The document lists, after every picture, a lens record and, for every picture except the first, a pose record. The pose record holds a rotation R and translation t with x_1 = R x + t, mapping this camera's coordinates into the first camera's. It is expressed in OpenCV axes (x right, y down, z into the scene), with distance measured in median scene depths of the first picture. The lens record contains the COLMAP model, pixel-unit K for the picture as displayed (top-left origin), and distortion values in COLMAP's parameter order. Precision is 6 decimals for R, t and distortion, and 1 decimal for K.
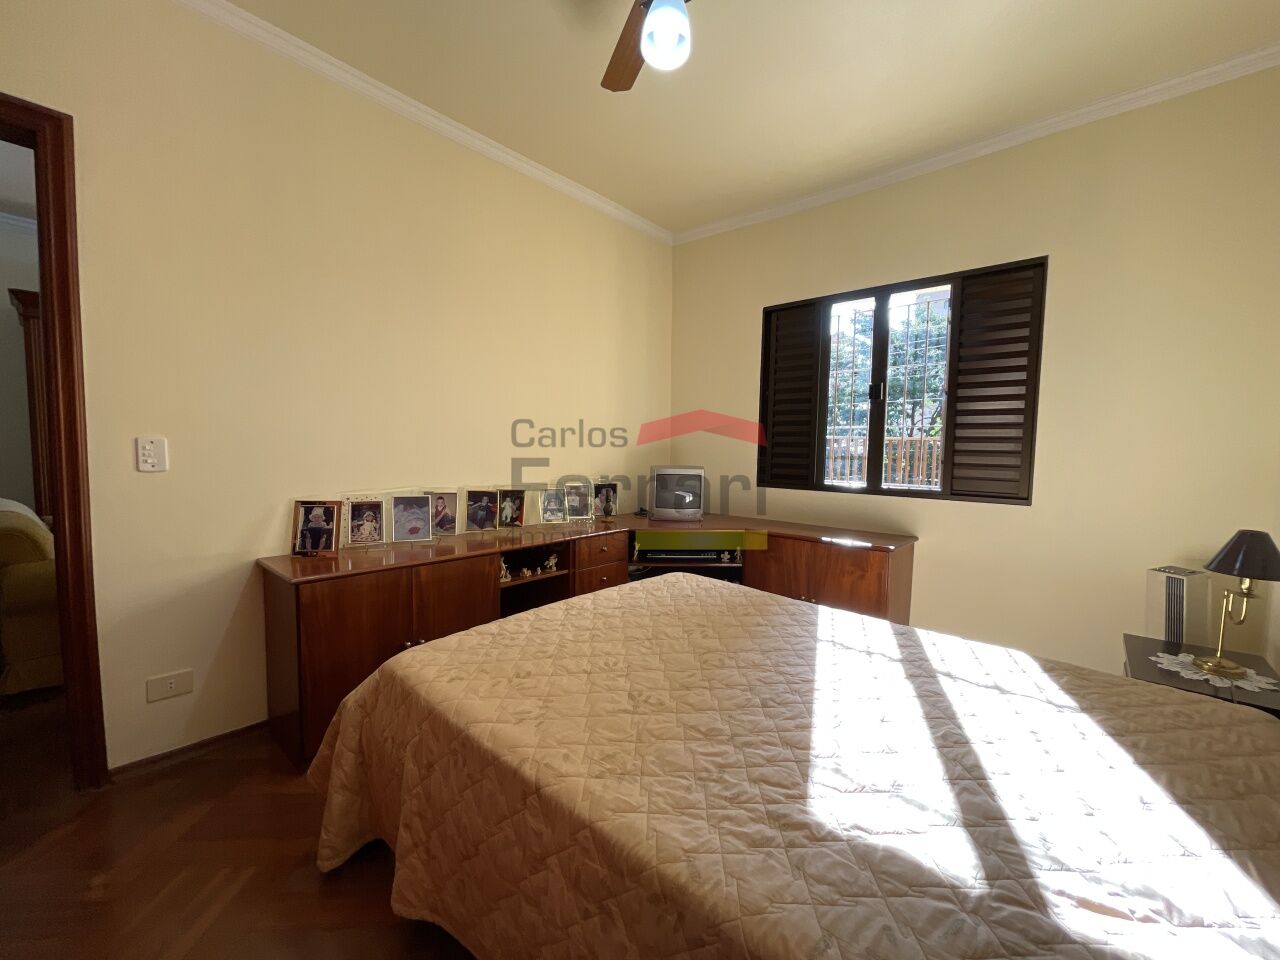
lens RADIAL K [[518.2, 0, 640.0], [0, 518.2, 480.0], [0, 0, 1]] dist [-0.001297, -0.000174]
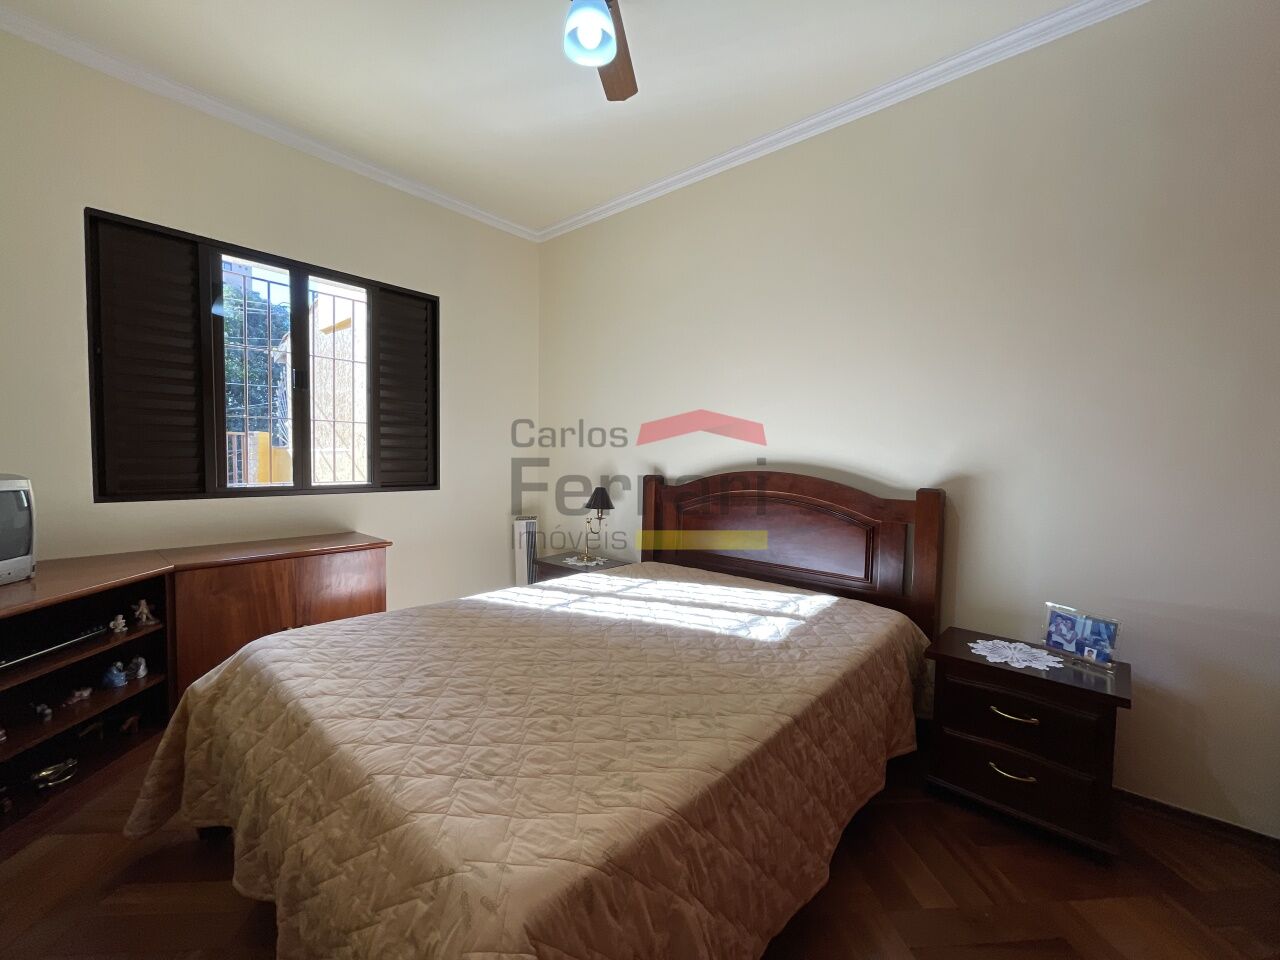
lens RADIAL K [[518.2, 0, 640.0], [0, 518.2, 480.0], [0, 0, 1]] dist [-0.001297, -0.000174]
pose [[-0.013332, -0.065898, 0.997737, -0.549105], [0.040927, 0.996954, 0.066393, -0.039529], [-0.999073, 0.041720, -0.010594, 0.519337]]
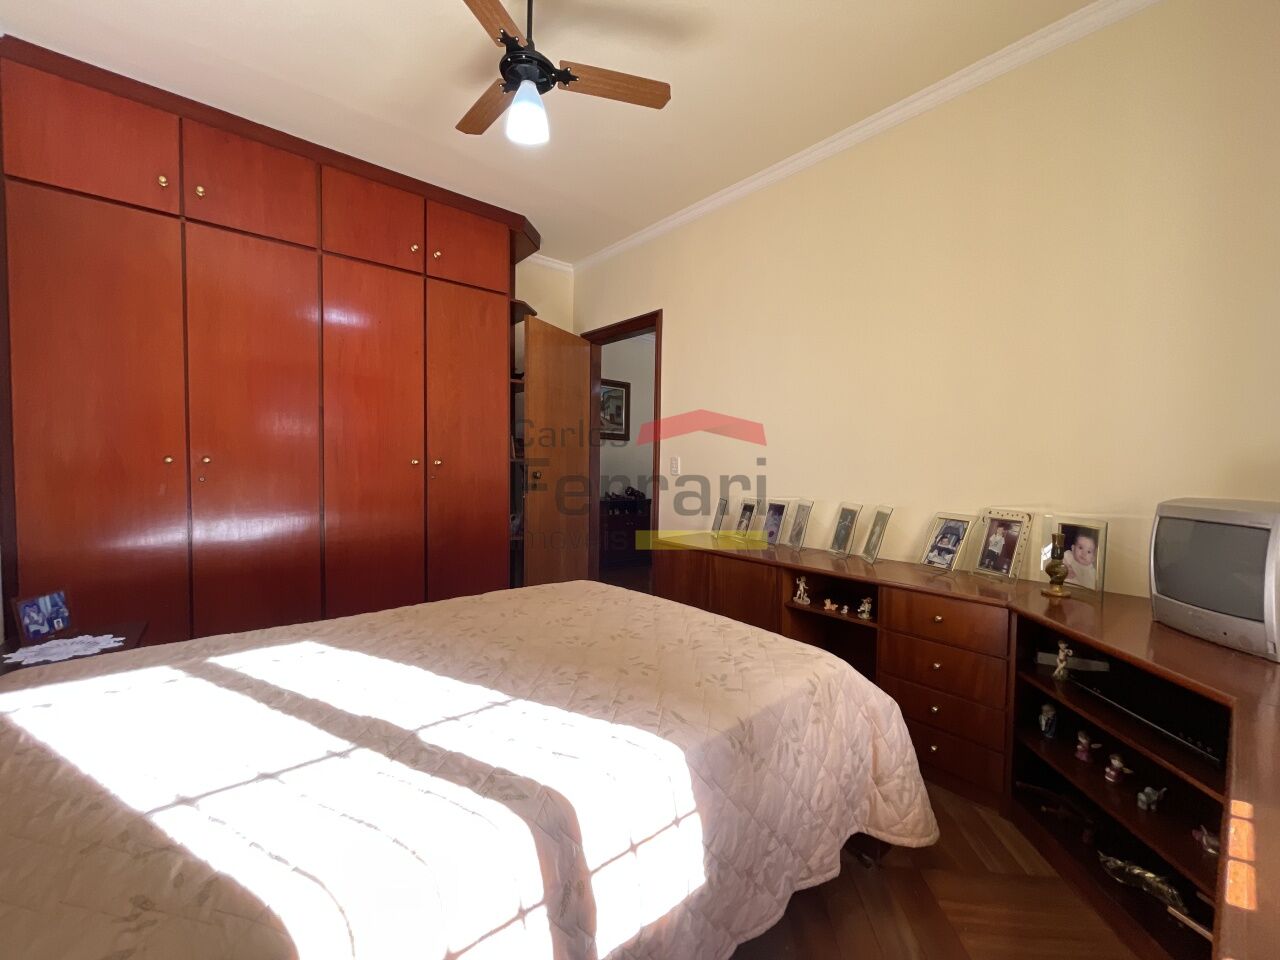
lens RADIAL K [[518.2, 0, 640.0], [0, 518.2, 480.0], [0, 0, 1]] dist [-0.001297, -0.000174]
pose [[-0.138232, 0.014763, -0.990290, 0.695756], [-0.073518, 0.996977, 0.025125, -0.026538], [0.987667, 0.076277, -0.136728, 0.827135]]
